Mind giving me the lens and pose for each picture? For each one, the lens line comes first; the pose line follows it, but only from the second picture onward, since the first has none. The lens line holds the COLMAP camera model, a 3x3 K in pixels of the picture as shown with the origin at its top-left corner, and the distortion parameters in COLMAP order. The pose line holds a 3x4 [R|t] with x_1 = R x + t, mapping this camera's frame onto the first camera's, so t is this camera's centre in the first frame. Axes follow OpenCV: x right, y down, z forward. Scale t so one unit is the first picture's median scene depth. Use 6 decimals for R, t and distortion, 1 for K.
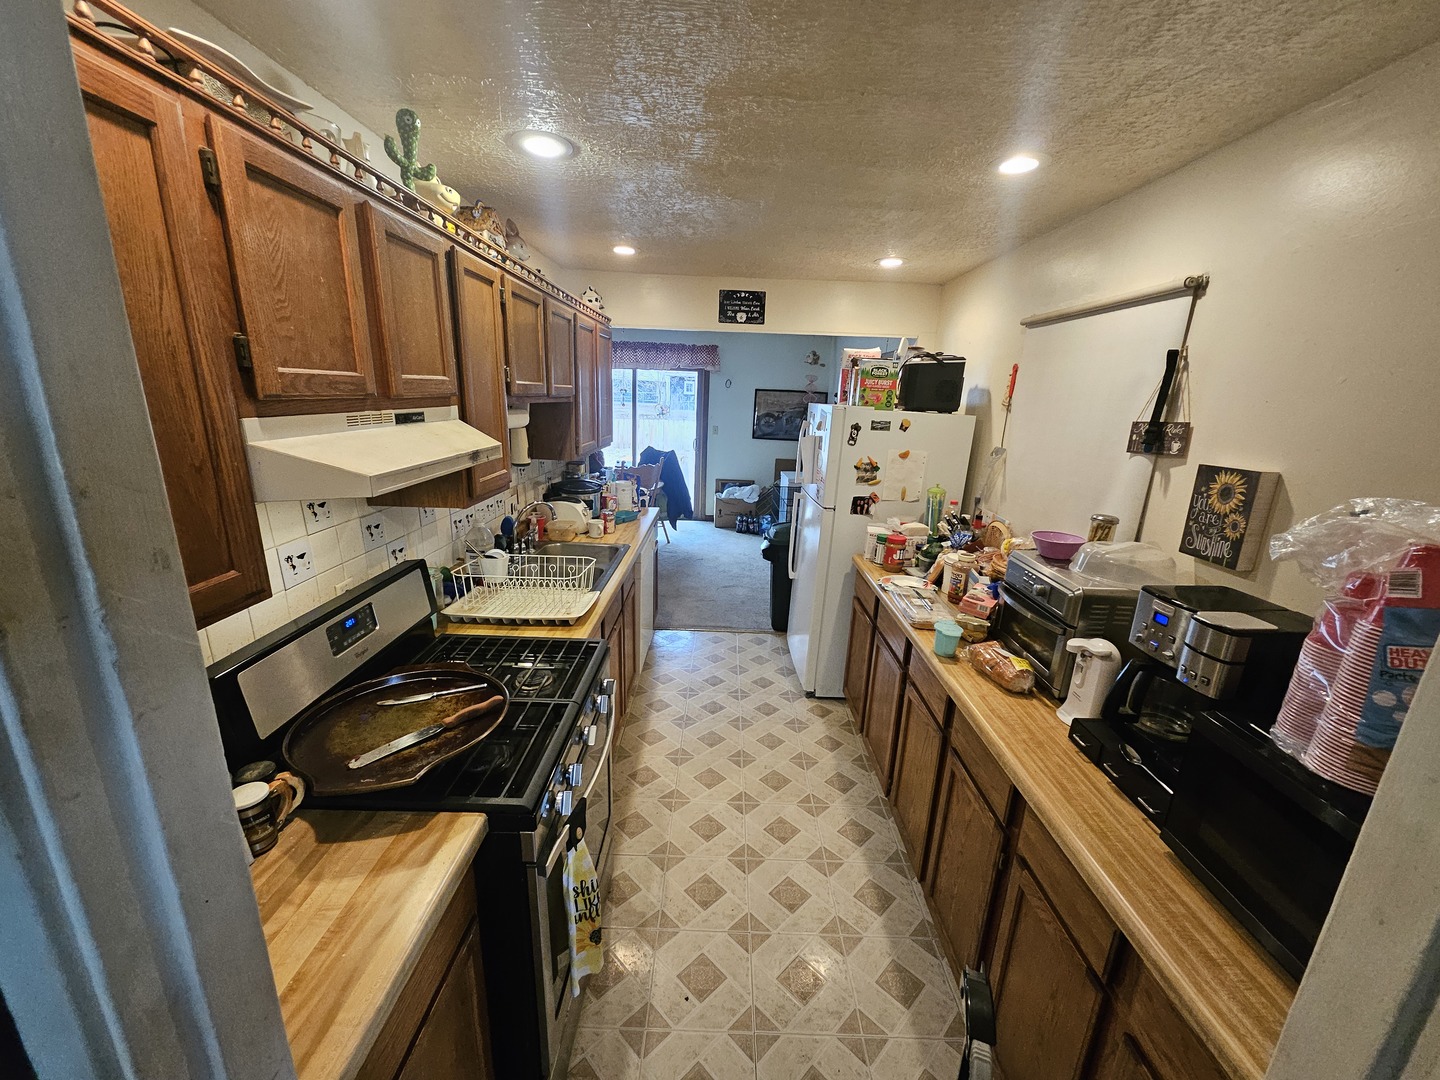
lens RADIAL K [[564.7, 0, 721.8], [0, 564.7, 549.9], [0, 0, 1]] dist [0.009631, -0.005945]
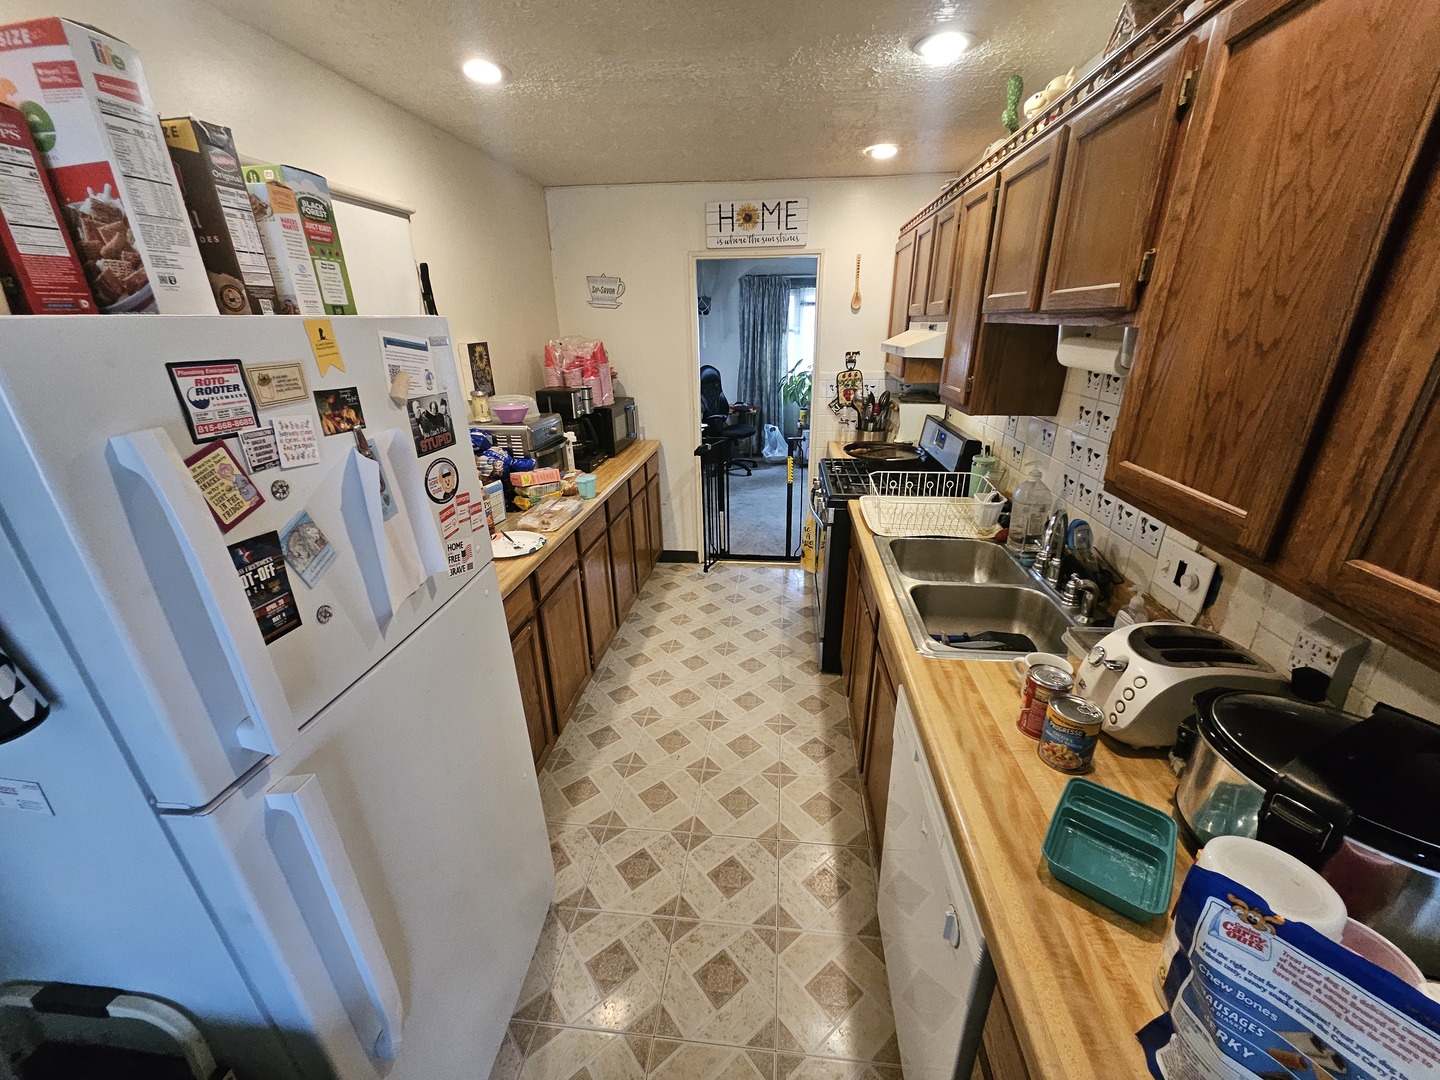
lens RADIAL K [[564.7, 0, 721.8], [0, 564.7, 549.9], [0, 0, 1]] dist [0.009631, -0.005945]
pose [[-0.993305, -0.065097, 0.095435, -0.018710], [0.007916, 0.785816, 0.618409, -0.141245], [-0.115251, 0.615025, -0.780040, 0.522654]]
